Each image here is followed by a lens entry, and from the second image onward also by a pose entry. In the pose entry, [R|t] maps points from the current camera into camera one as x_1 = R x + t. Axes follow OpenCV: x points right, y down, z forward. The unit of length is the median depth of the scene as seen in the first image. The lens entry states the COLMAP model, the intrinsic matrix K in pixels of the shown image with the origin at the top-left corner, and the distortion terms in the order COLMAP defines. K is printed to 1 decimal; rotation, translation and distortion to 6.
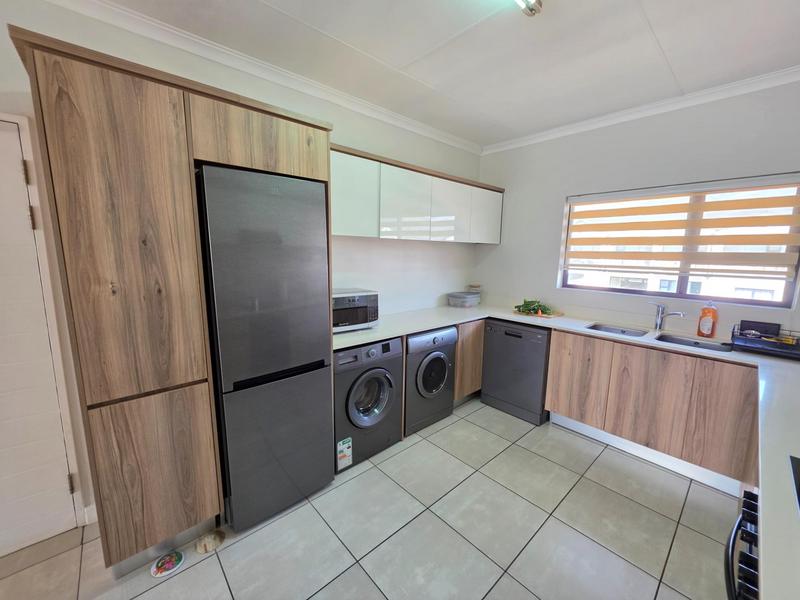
lens RADIAL K [[322.6, 0, 395.4], [0, 322.6, 300.2], [0, 0, 1]] dist [-0.001716, 0.000082]
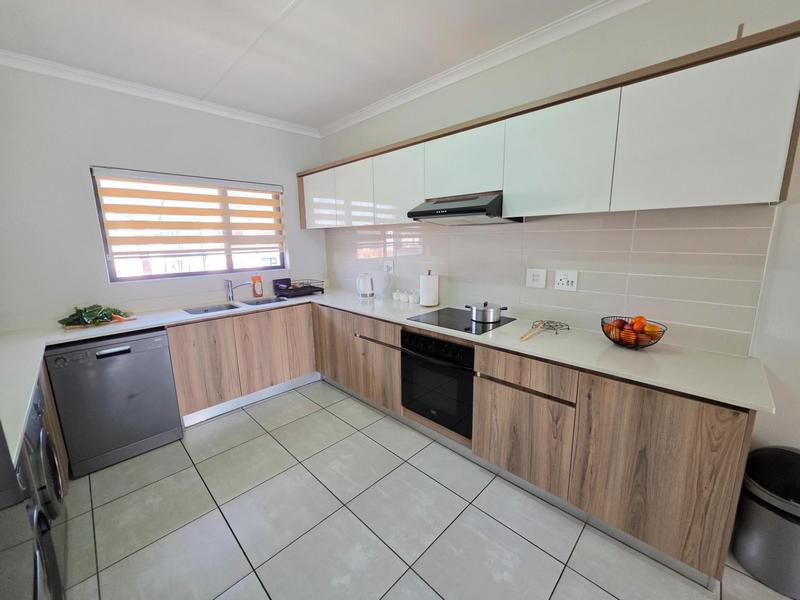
lens RADIAL K [[334.2, 0, 392.7], [0, 334.2, 295.1], [0, 0, 1]] dist [0.028792, -0.000042]
pose [[-0.048033, -0.189146, 0.980773, -0.463298], [0.168183, 0.966356, 0.194603, -0.074801], [-0.984585, 0.174296, -0.014606, 0.442311]]
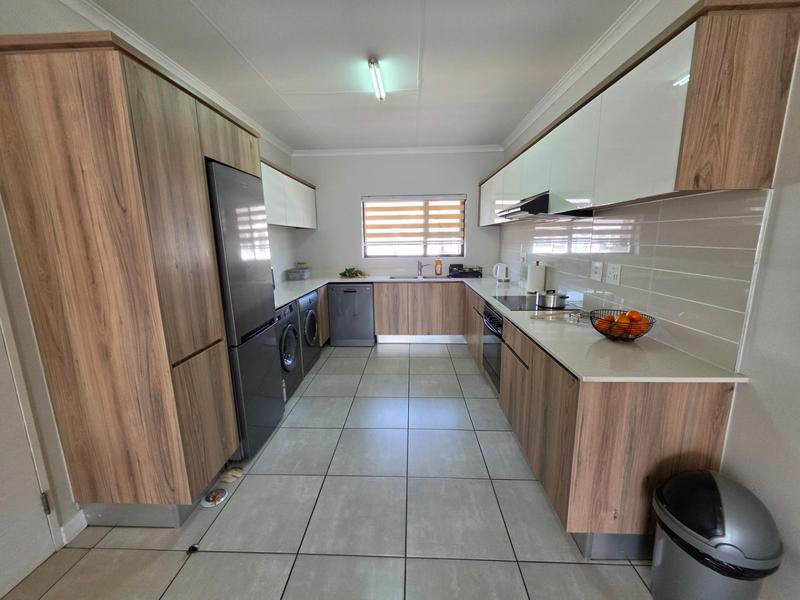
lens RADIAL K [[322.6, 0, 395.4], [0, 322.6, 300.2], [0, 0, 1]] dist [-0.001716, 0.000082]
pose [[0.701769, -0.157522, 0.694772, -0.597902], [0.131783, 0.987121, 0.090695, 0.050031], [-0.700110, 0.027913, 0.713489, -0.209742]]
